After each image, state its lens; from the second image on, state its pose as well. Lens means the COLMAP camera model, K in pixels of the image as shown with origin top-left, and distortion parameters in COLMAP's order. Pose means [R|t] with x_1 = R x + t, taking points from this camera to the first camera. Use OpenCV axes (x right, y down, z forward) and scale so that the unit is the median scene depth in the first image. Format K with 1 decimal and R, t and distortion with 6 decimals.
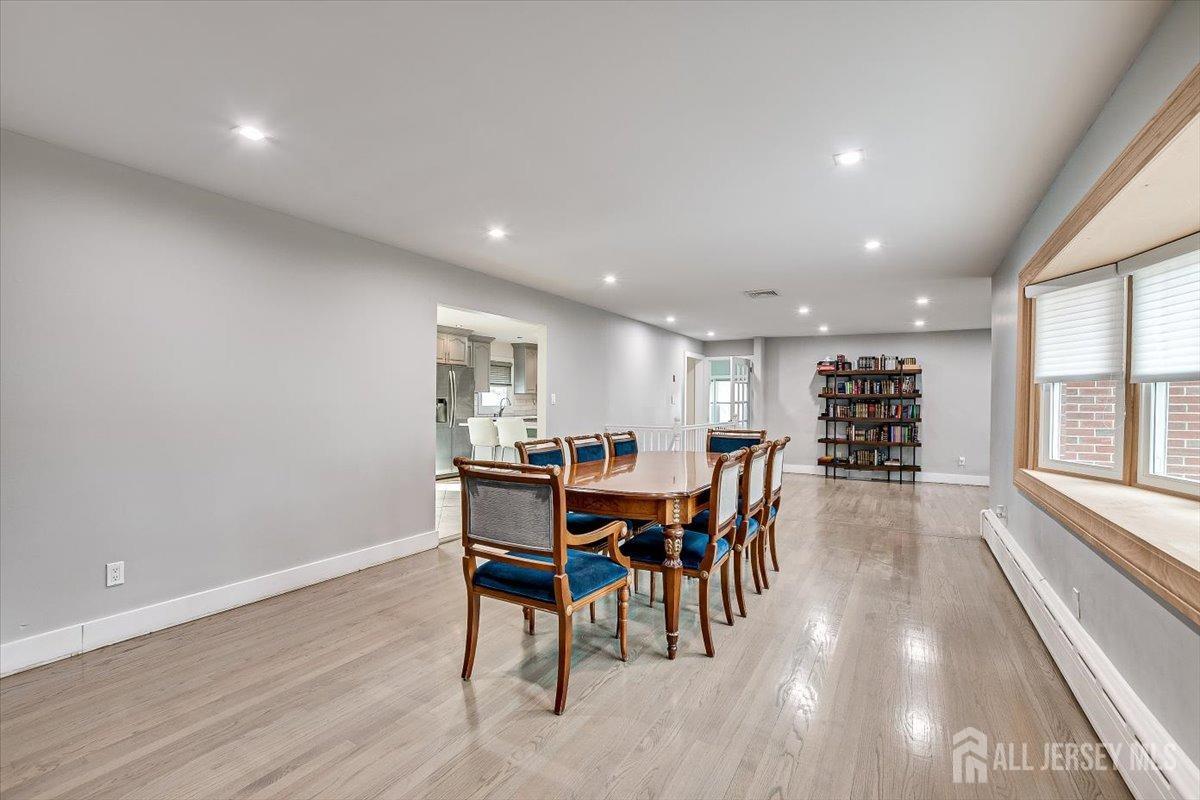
lens RADIAL K [[525.0, 0, 587.3], [0, 525.0, 405.7], [0, 0, 1]] dist [-0.021861, 0.003085]
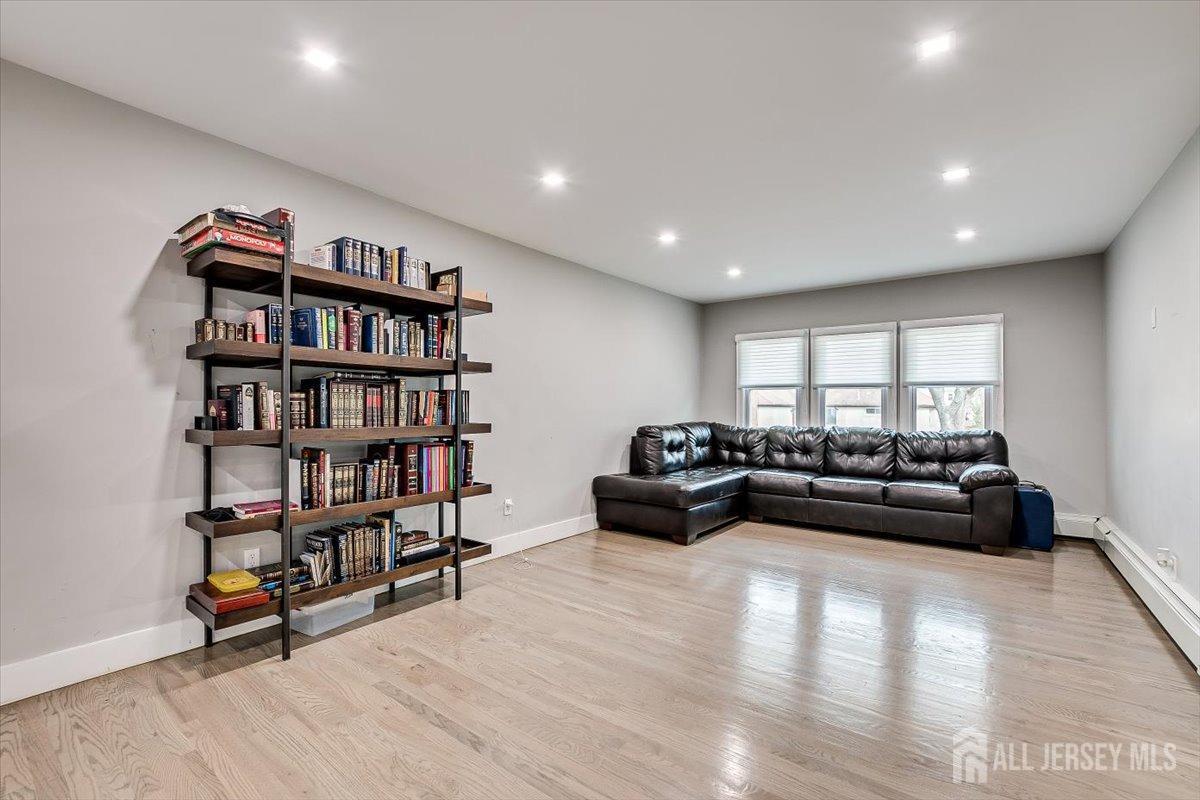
lens RADIAL K [[525.0, 0, 597.5], [0, 525.0, 400.9], [0, 0, 1]] dist [-0.021861, 0.003085]
pose [[0.102368, 0.004191, 0.994738, 0.223513], [0.002265, 0.999988, -0.004446, 0.008105], [-0.994744, 0.002708, 0.102357, 0.821892]]
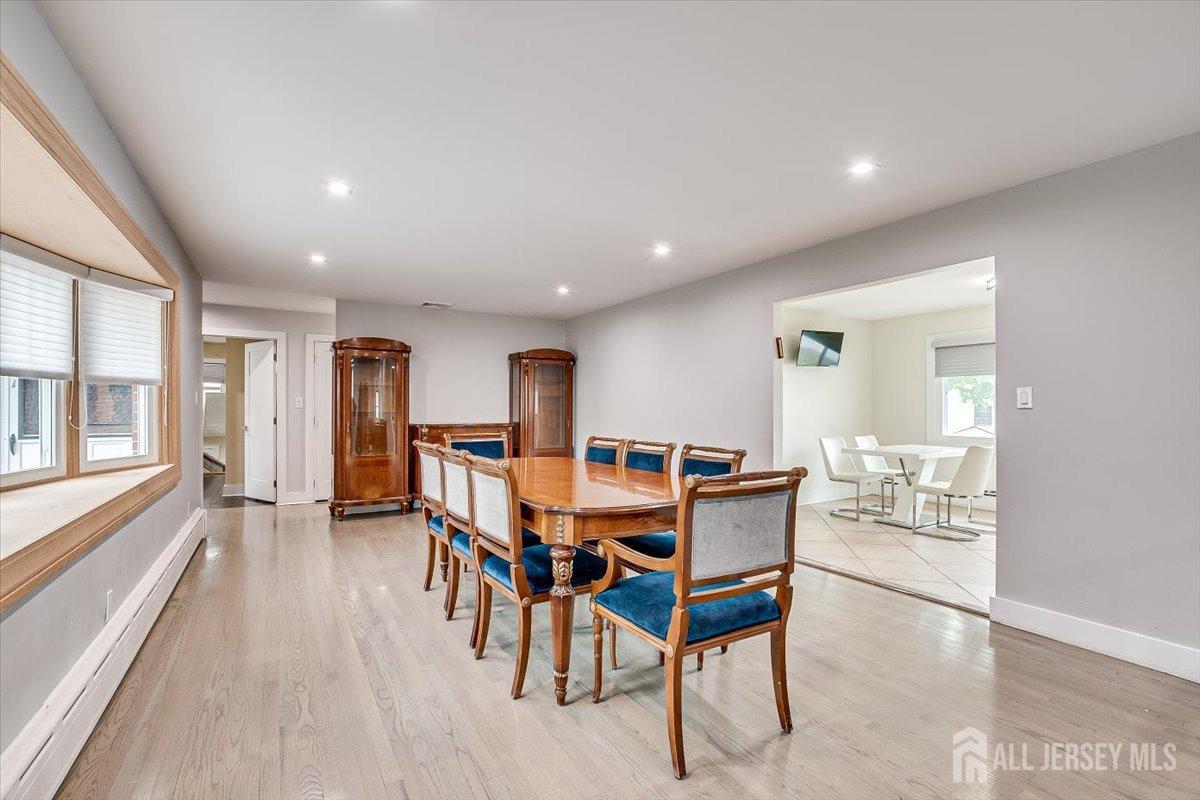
lens RADIAL K [[525.0, 0, 602.7], [0, 525.0, 398.5], [0, 0, 1]] dist [-0.021861, 0.003085]
pose [[-0.445607, -0.021039, -0.894981, 0.380889], [-0.010977, 0.999777, -0.018037, 0.000539], [0.895161, 0.001786, -0.445739, 0.610315]]
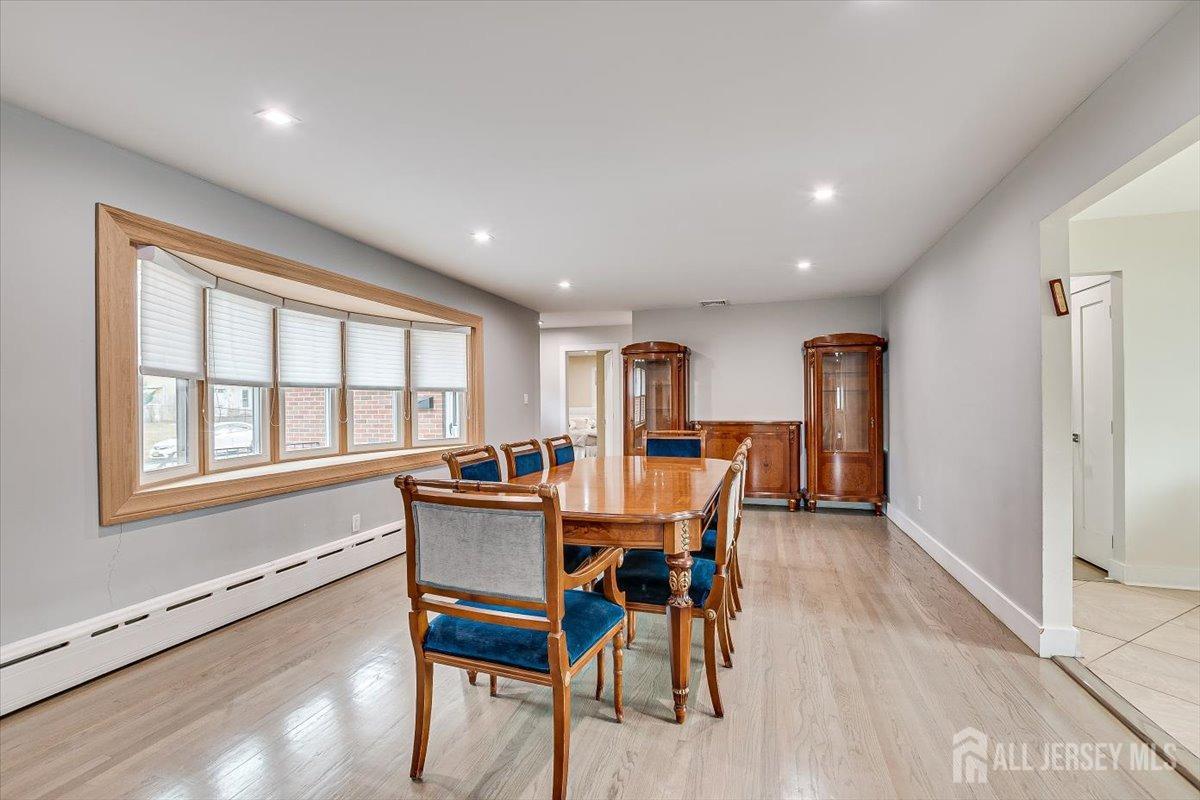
lens RADIAL K [[525.0, 0, 592.1], [0, 525.0, 404.8], [0, 0, 1]] dist [-0.021861, 0.003085]
pose [[-0.974455, 0.000640, -0.224583, 0.161957], [-0.000912, 0.999976, 0.006809, -0.001941], [0.224583, 0.006840, -0.974431, 0.757838]]
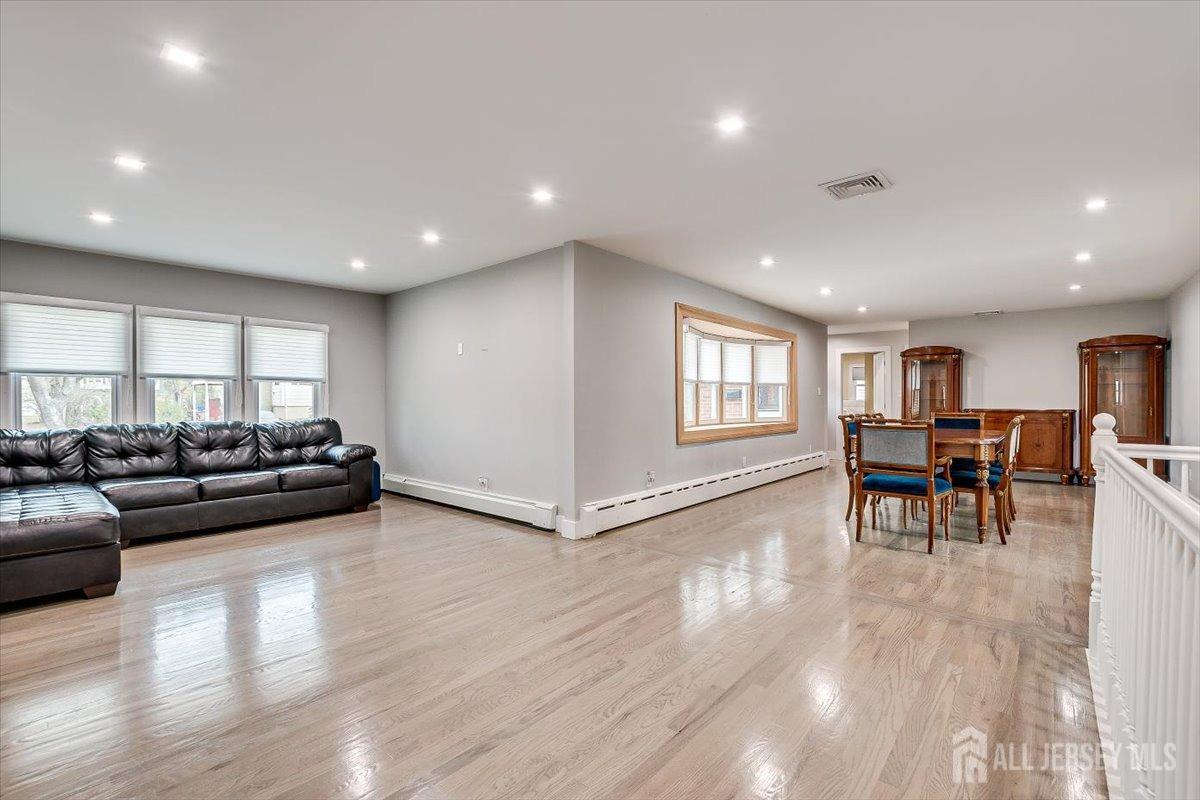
lens RADIAL K [[525.0, 0, 592.3], [0, 525.0, 403.4], [0, 0, 1]] dist [-0.021861, 0.003085]
pose [[-0.985264, -0.007357, 0.170881, 0.349260], [-0.005117, 0.999895, 0.013541, 0.006936], [-0.170962, 0.012467, -0.985199, 1.080111]]
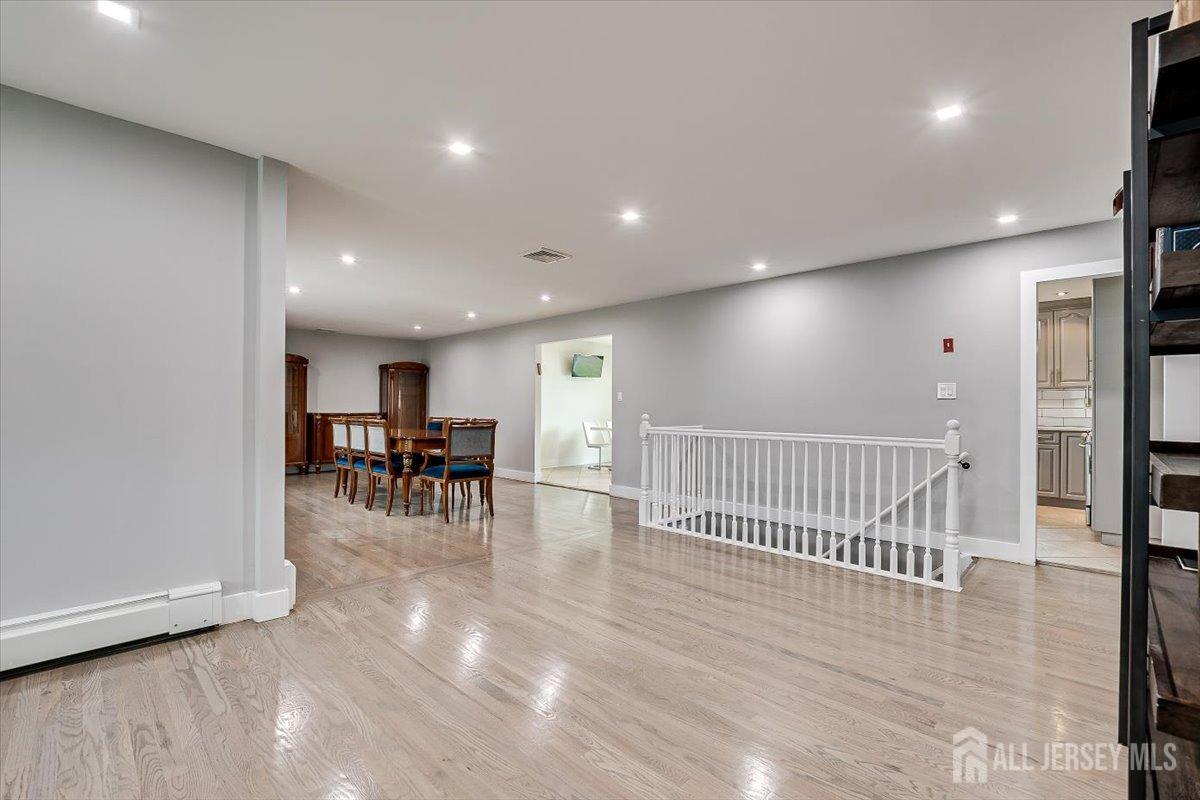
lens RADIAL K [[525.0, 0, 594.4], [0, 525.0, 401.6], [0, 0, 1]] dist [-0.021861, 0.003085]
pose [[-0.233473, -0.017461, -0.972207, 0.733768], [-0.014181, 0.999794, -0.014551, 0.010262], [0.972260, 0.010390, -0.233672, 0.852863]]
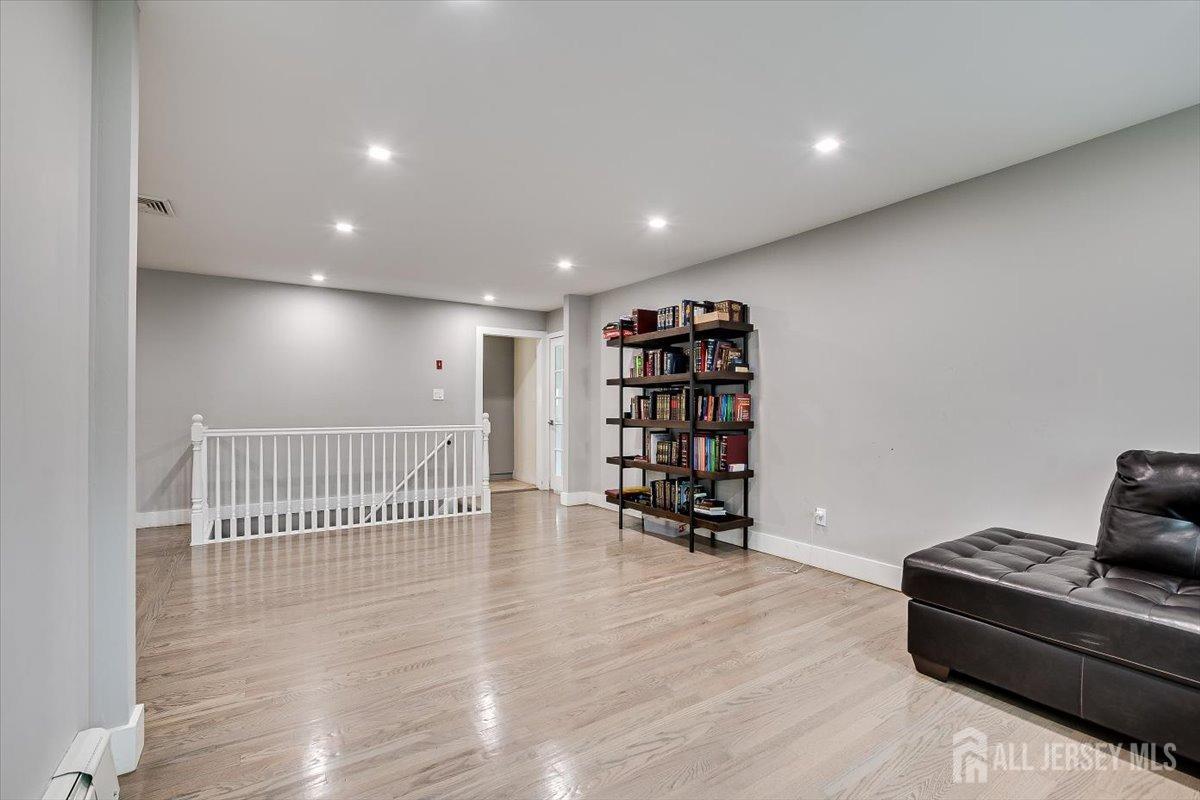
lens RADIAL K [[525.0, 0, 592.1], [0, 525.0, 402.6], [0, 0, 1]] dist [-0.021861, 0.003085]
pose [[0.900805, -0.010839, -0.434089, 0.704226], [0.004147, 0.999858, -0.016361, 0.013217], [0.434205, 0.012938, 0.900721, 0.477778]]
